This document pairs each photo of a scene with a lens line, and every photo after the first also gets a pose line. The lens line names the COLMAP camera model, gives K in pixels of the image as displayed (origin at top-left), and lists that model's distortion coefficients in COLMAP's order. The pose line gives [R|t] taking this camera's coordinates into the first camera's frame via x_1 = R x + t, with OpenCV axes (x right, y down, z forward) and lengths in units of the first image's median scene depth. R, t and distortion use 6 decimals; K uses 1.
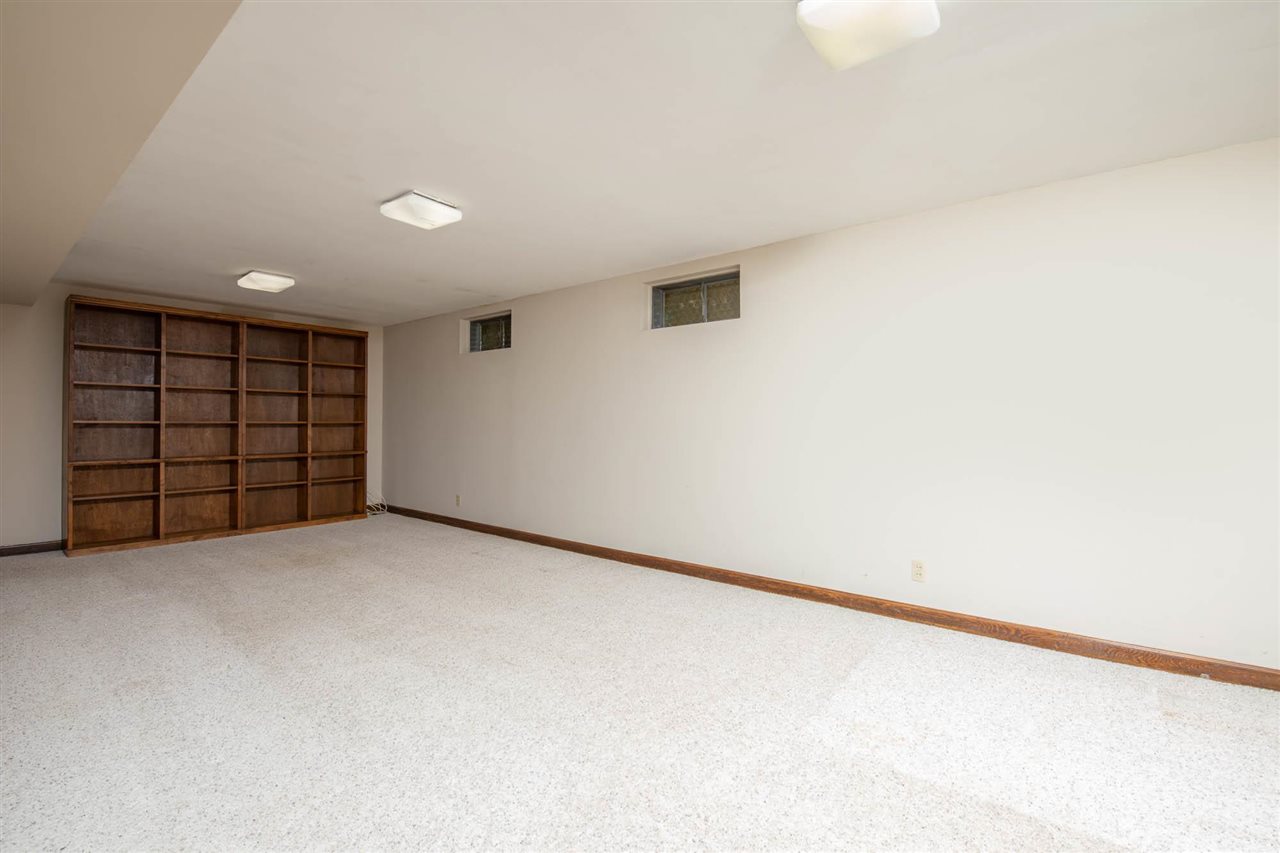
lens RADIAL K [[568.5, 0, 630.6], [0, 568.5, 425.0], [0, 0, 1]] dist [-0.016335, -0.002389]
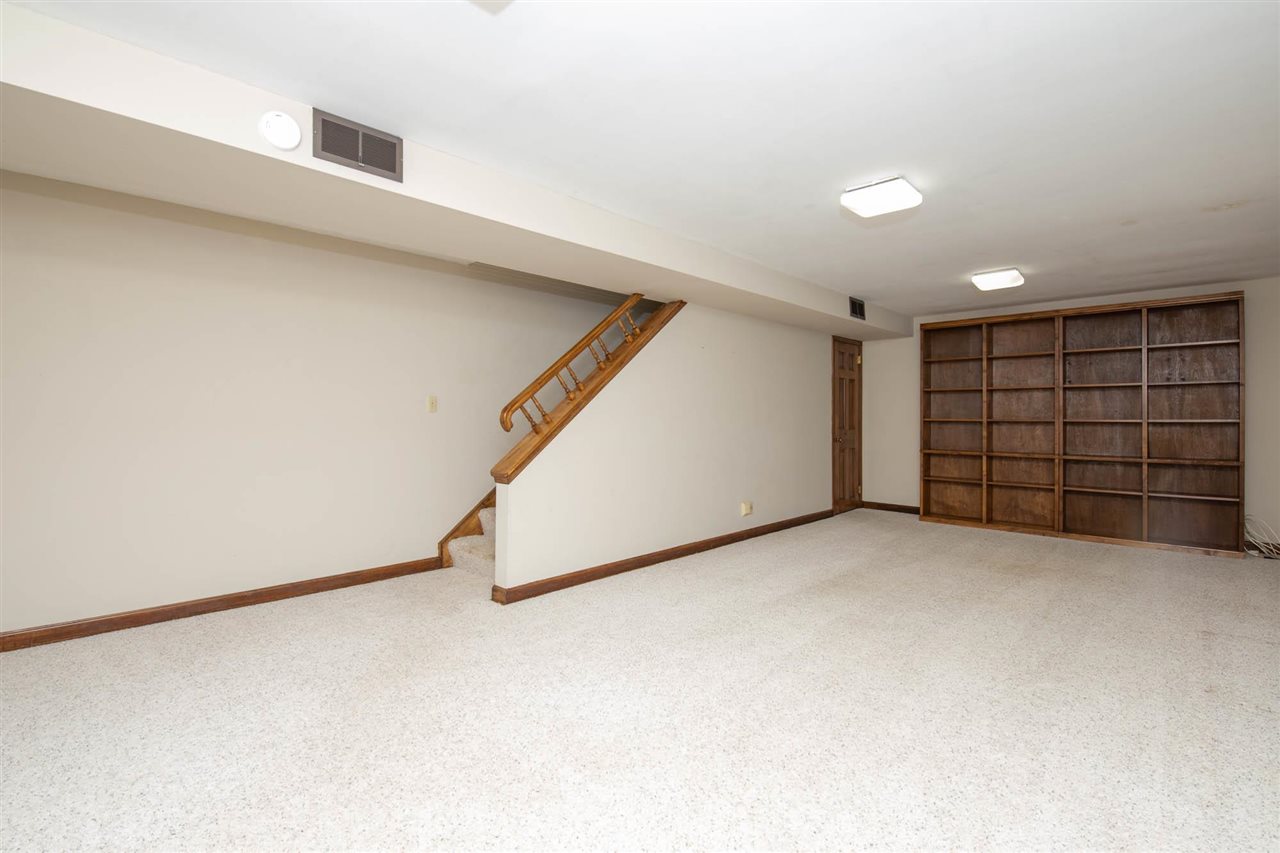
lens RADIAL K [[568.5, 0, 631.4], [0, 568.5, 418.2], [0, 0, 1]] dist [-0.016335, -0.002389]
pose [[-0.123442, -0.002628, -0.992348, 0.353650], [-0.009667, 0.999952, -0.001445, 0.000203], [0.992305, 0.009414, -0.123461, 0.400532]]
